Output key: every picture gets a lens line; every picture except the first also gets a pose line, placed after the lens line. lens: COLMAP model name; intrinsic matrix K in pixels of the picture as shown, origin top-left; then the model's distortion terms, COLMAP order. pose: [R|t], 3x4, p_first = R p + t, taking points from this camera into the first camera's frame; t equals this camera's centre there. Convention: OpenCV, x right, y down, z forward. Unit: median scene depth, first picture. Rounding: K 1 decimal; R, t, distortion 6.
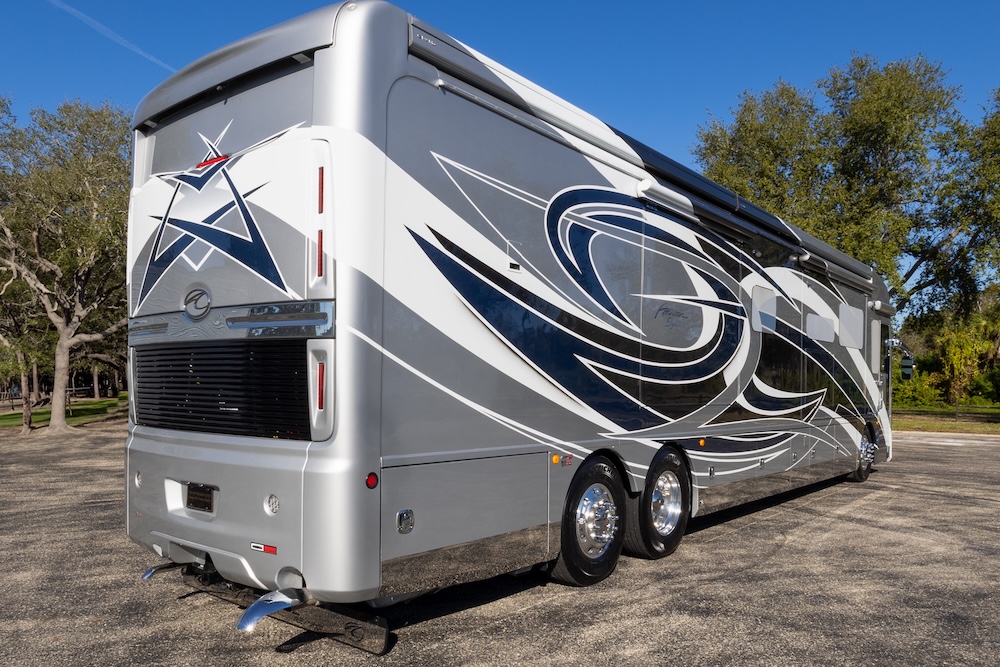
lens RADIAL K [[760.1, 0, 484.4], [0, 760.1, 377.6], [0, 0, 1]] dist [-0.003854, 0.003530]
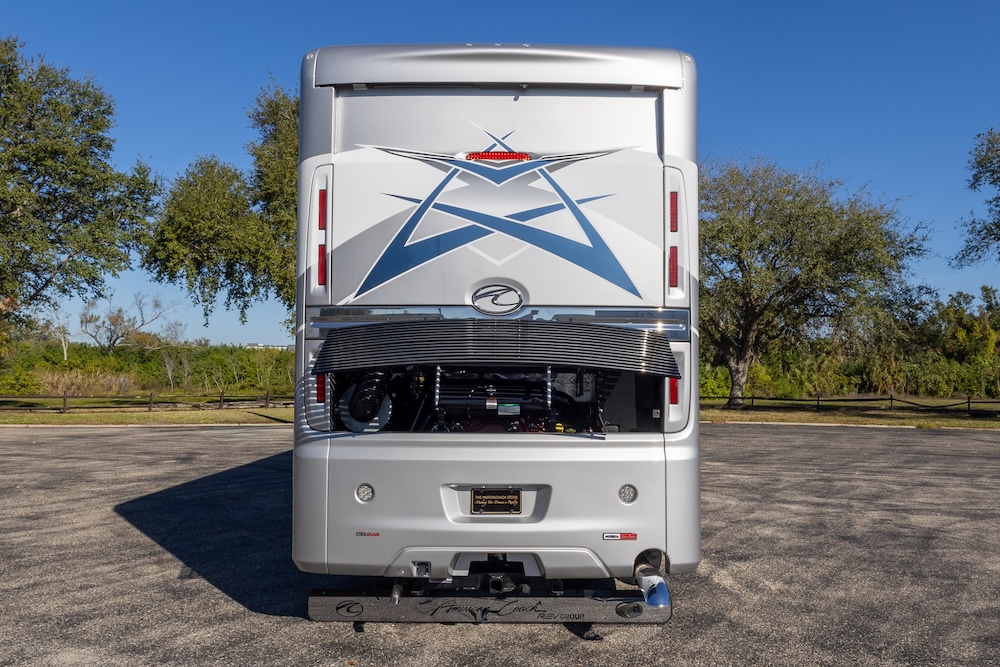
lens RADIAL K [[851.8, 0, 500.1], [0, 851.8, 334.4], [0, 0, 1]] dist [0.011140, 0.000281]
pose [[0.763154, 0.029618, 0.645537, -1.097008], [-0.001673, 0.999036, -0.043859, -0.005122], [-0.646214, 0.032391, 0.762469, 0.174861]]
